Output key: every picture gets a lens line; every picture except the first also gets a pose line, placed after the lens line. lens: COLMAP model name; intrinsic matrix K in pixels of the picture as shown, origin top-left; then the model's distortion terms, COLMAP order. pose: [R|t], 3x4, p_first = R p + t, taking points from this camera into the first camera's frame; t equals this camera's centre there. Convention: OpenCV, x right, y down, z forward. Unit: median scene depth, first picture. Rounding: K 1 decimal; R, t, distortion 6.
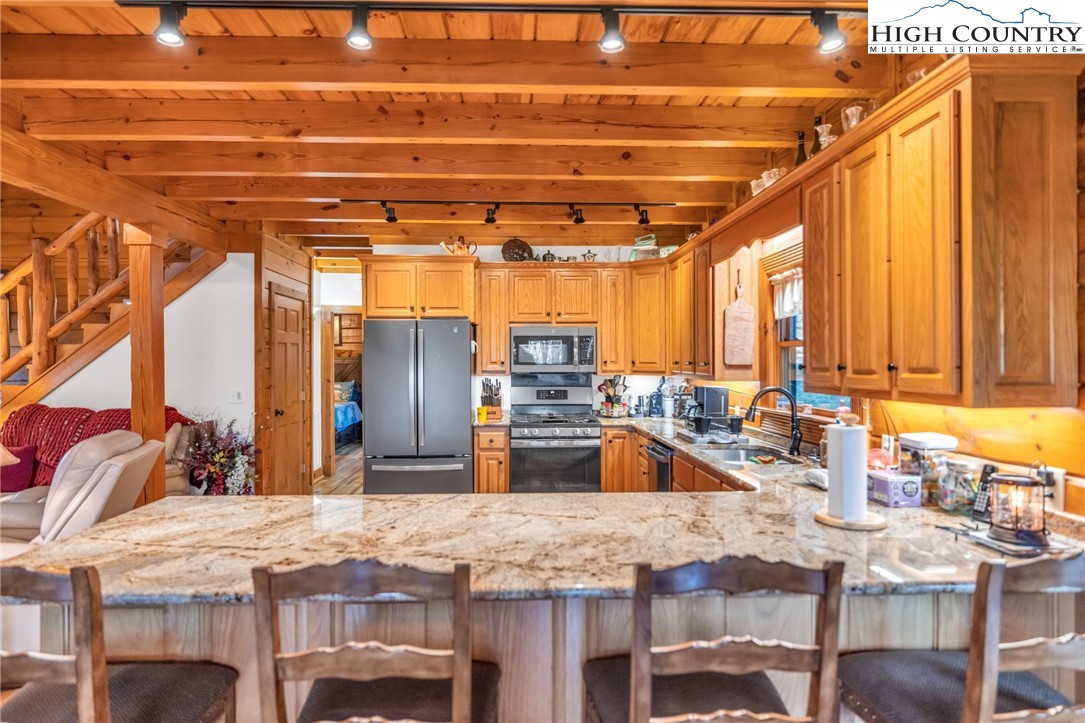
lens RADIAL K [[606.4, 0, 537.4], [0, 606.4, 367.2], [0, 0, 1]] dist [-0.002936, -0.000460]
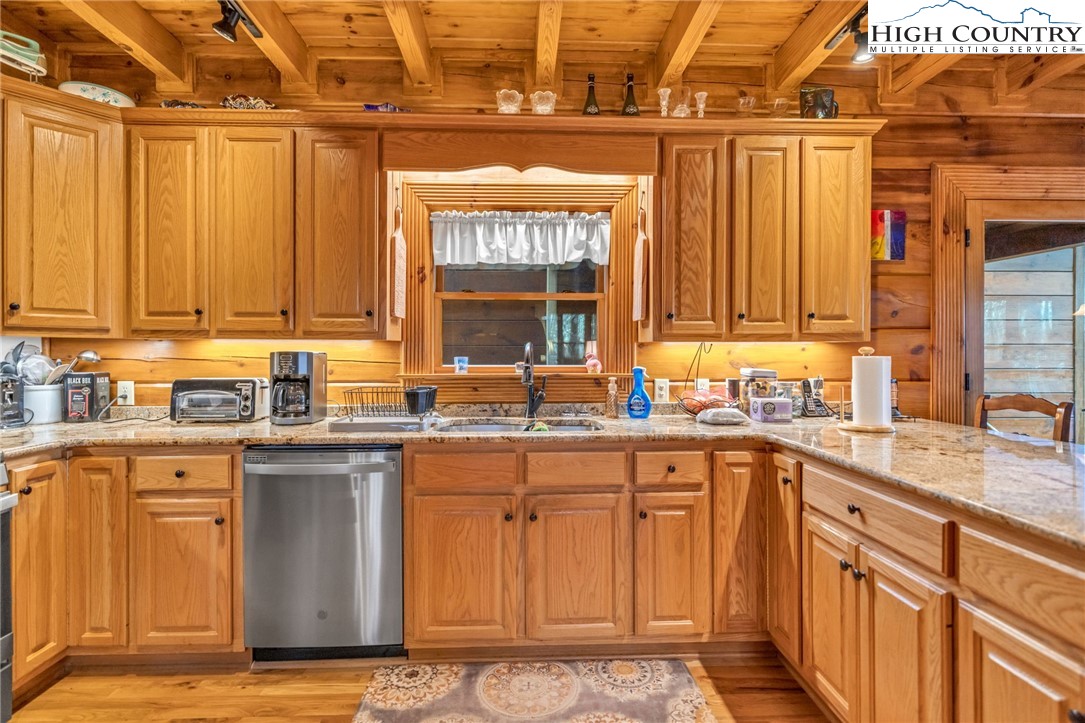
lens RADIAL K [[536.6, 0, 539.1], [0, 536.6, 352.3], [0, 0, 1]] dist [0.000041, 0.001755]
pose [[0.000755, 0.000487, 1.000000, -0.235464], [0.009805, 0.999952, -0.000494, 0.029473], [-0.999952, 0.009805, 0.000750, 0.618399]]
